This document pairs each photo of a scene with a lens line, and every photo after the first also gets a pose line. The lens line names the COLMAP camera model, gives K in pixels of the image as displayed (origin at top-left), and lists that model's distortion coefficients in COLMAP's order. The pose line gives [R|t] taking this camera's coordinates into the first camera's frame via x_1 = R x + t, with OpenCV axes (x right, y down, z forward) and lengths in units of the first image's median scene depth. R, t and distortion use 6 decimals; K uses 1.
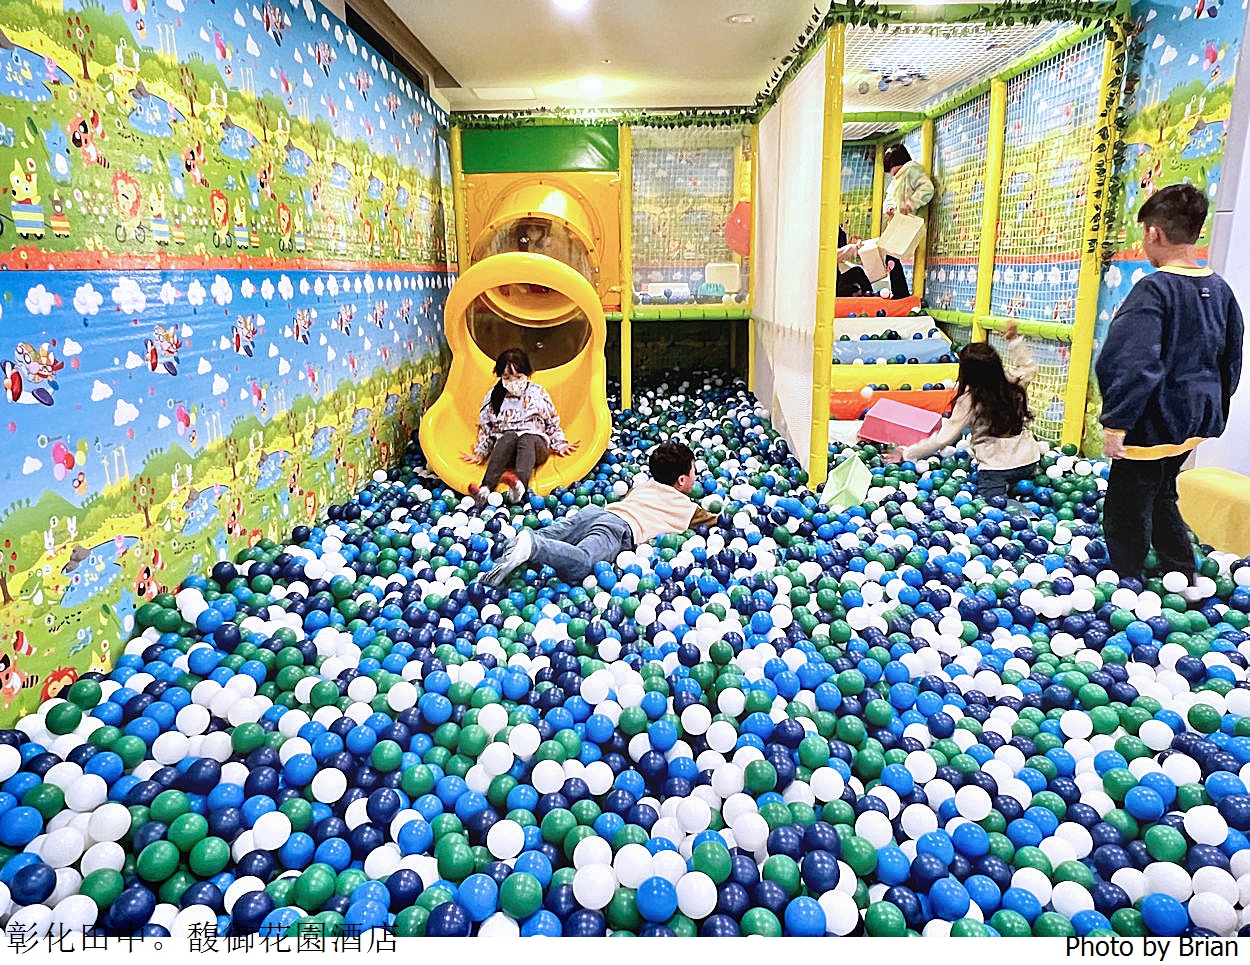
lens RADIAL K [[885.2, 0, 623.3], [0, 885.2, 484.6], [0, 0, 1]] dist [0.000719, 0.003282]
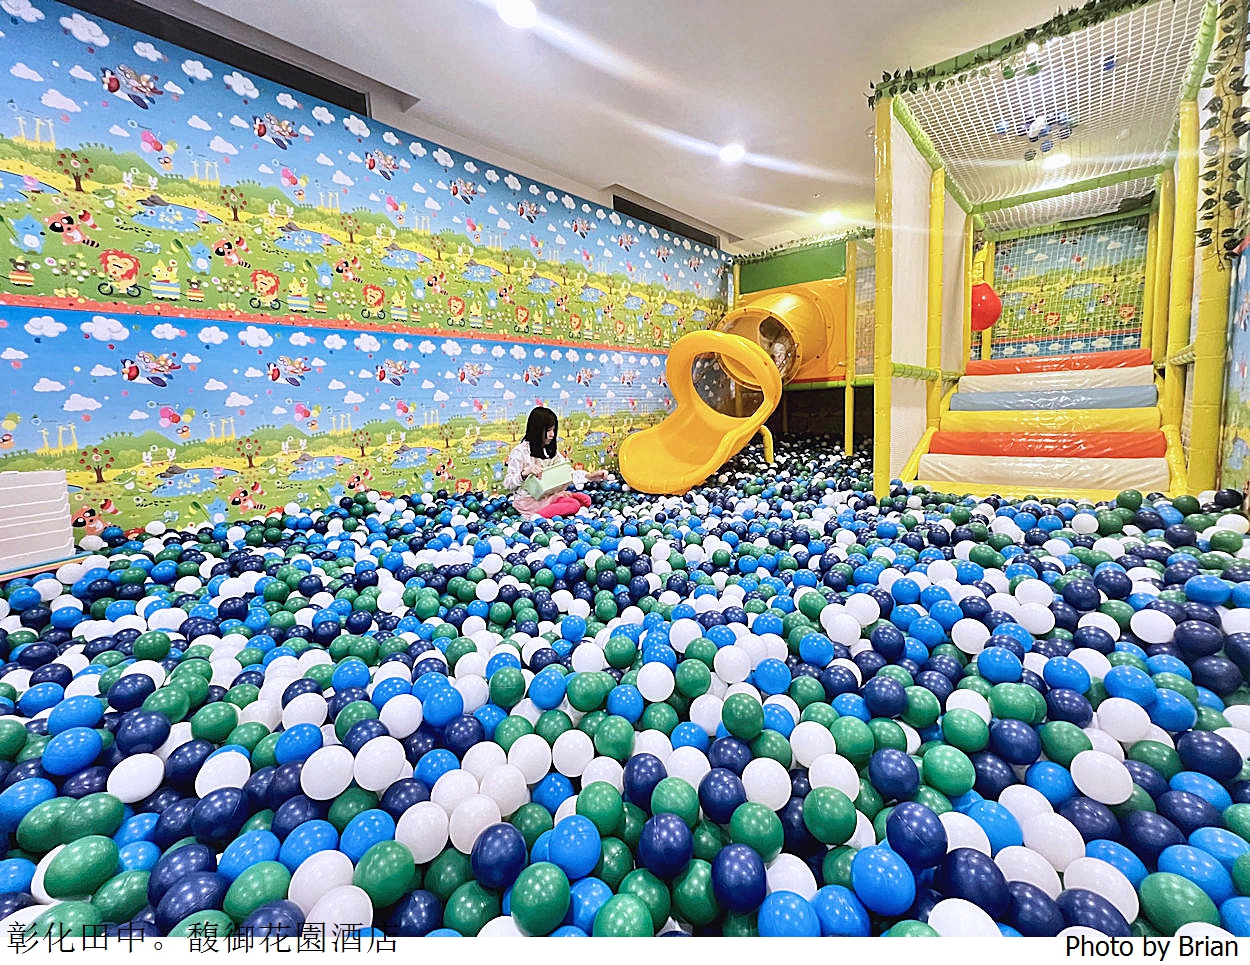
lens RADIAL K [[581.1, 0, 625.0], [0, 581.1, 477.8], [0, 0, 1]] dist [-0.005023, 0.000672]
pose [[0.754296, 0.052438, -0.654437, 0.417079], [-0.126329, 0.989771, -0.066298, 0.058236], [0.644266, 0.132682, 0.753204, 0.215907]]
